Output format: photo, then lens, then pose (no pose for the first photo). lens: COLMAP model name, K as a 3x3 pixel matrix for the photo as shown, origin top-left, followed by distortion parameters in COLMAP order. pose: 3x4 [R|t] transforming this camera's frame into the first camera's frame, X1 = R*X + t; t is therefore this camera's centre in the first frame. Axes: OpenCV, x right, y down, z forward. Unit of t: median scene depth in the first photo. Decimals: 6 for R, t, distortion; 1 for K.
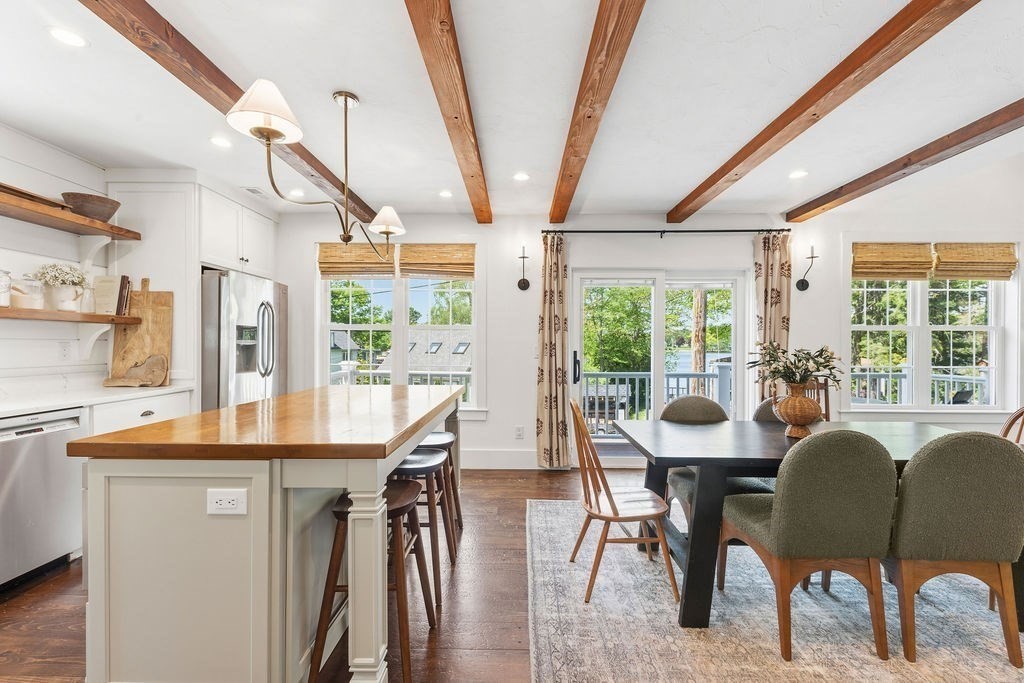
lens RADIAL K [[440.5, 0, 512.0], [0, 440.5, 341.5], [0, 0, 1]] dist [-0.000747, -0.000458]
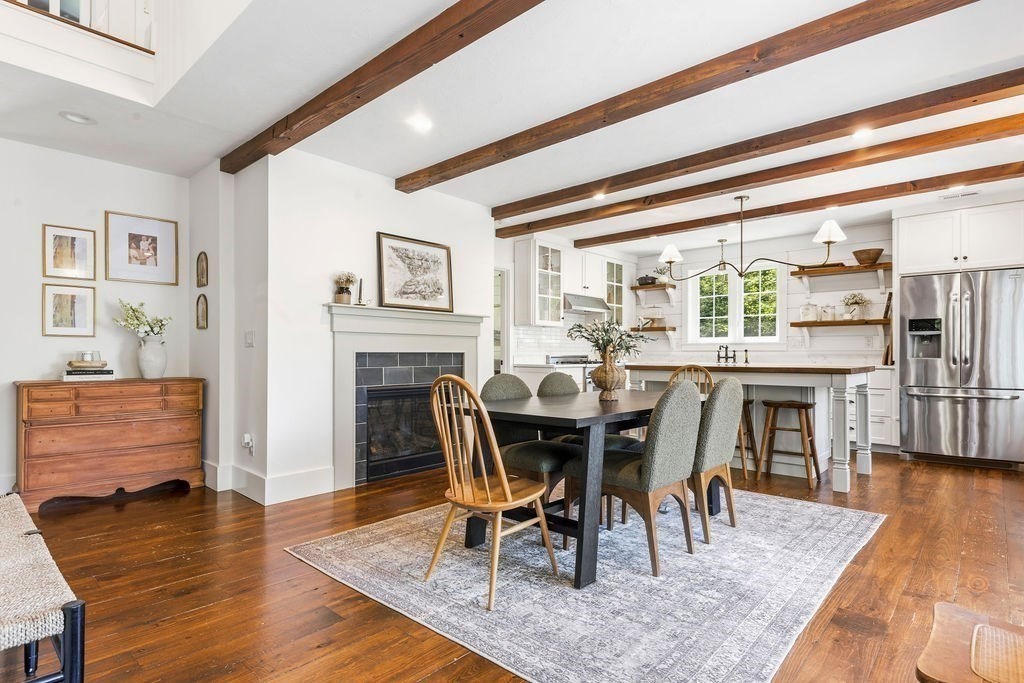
lens RADIAL K [[531.6, 0, 512.0], [0, 531.6, 341.5], [0, 0, 1]] dist [0.012753, -0.000543]
pose [[-0.664805, -0.021110, -0.746719, 0.981226], [-0.000450, 0.999612, -0.027859, 0.053370], [0.747017, -0.018185, -0.664556, 0.911012]]
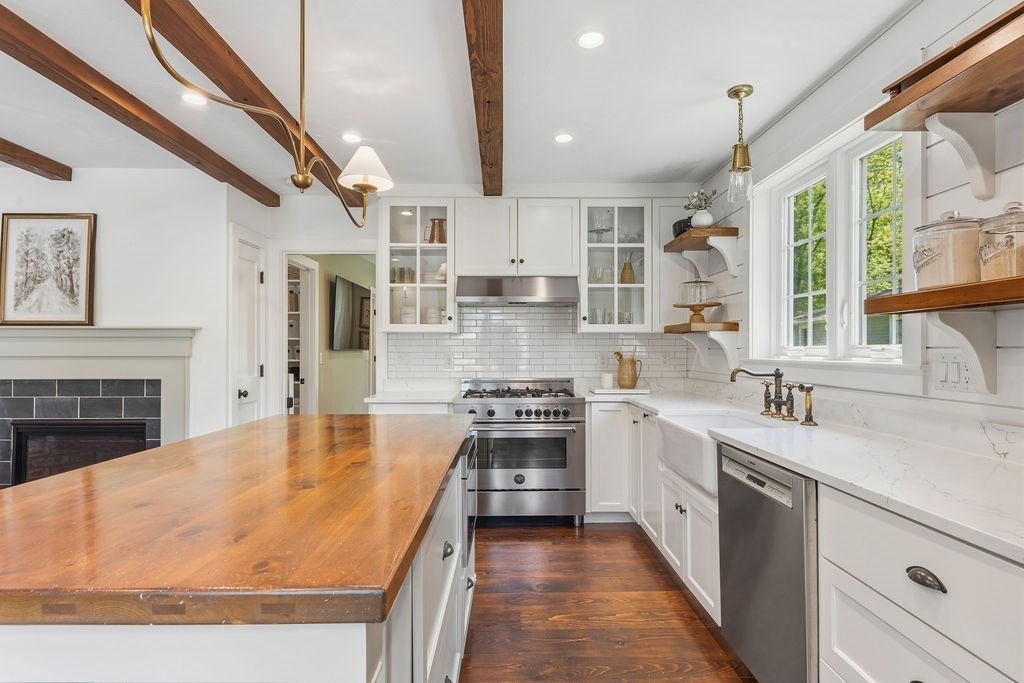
lens RADIAL K [[515.5, 0, 512.0], [0, 515.5, 341.5], [0, 0, 1]] dist [-0.000052, -0.002007]
pose [[-0.999546, -0.004537, -0.029770, -0.324947], [-0.003917, 0.999774, -0.020871, 0.002738], [0.029858, -0.020745, -0.999339, 0.892778]]
